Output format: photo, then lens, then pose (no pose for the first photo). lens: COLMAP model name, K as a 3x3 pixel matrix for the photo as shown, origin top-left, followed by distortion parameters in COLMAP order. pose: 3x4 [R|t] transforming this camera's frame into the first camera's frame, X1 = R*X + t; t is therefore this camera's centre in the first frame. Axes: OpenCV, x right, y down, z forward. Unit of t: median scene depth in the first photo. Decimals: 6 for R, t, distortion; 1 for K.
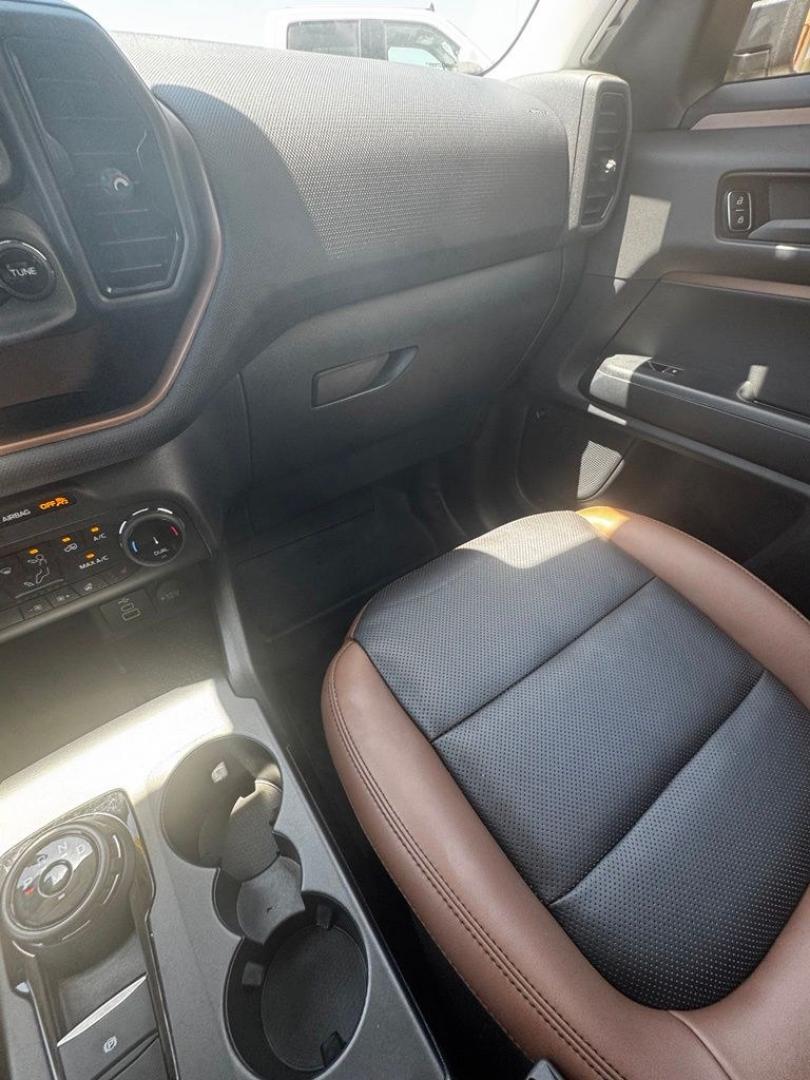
lens RADIAL K [[463.7, 0, 406.2], [0, 463.7, 531.6], [0, 0, 1]] dist [-0.005146, 0.001358]
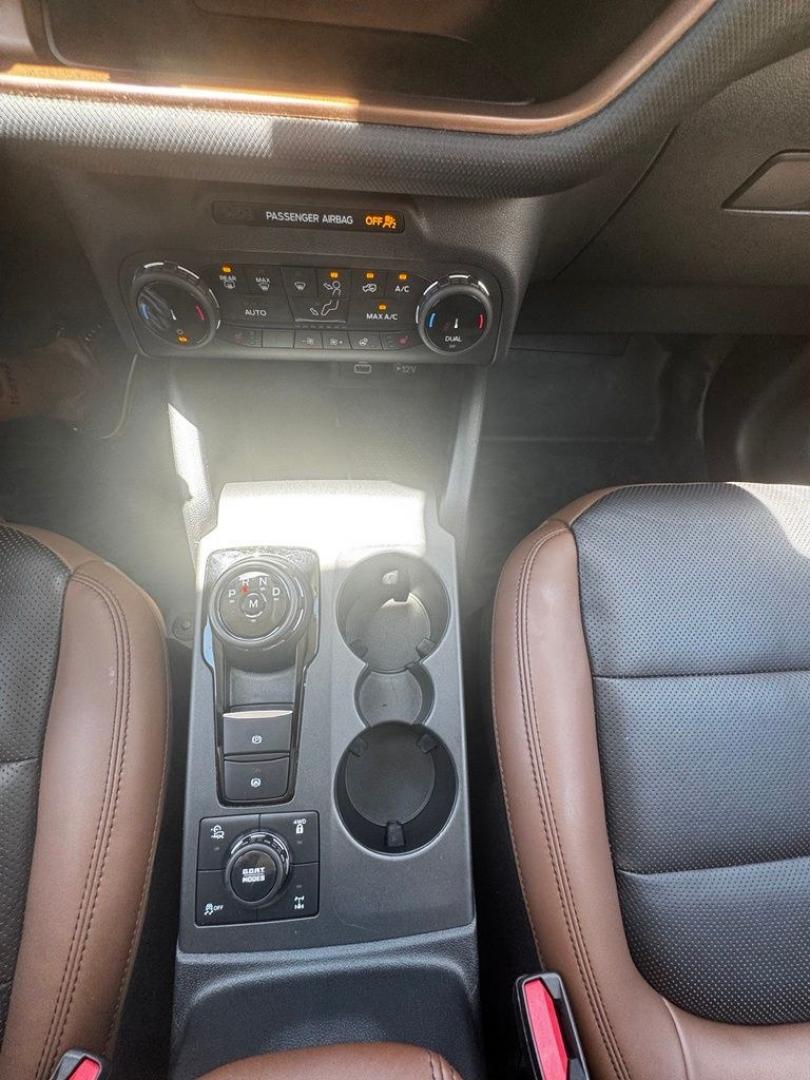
lens RADIAL K [[463.7, 0, 408.9], [0, 463.7, 543.9], [0, 0, 1]] dist [-0.005146, 0.001358]
pose [[0.830941, 0.537619, -0.143185, -0.300971], [-0.425965, 0.780318, 0.457885, -0.014238], [0.357898, -0.319483, 0.877405, 0.174338]]
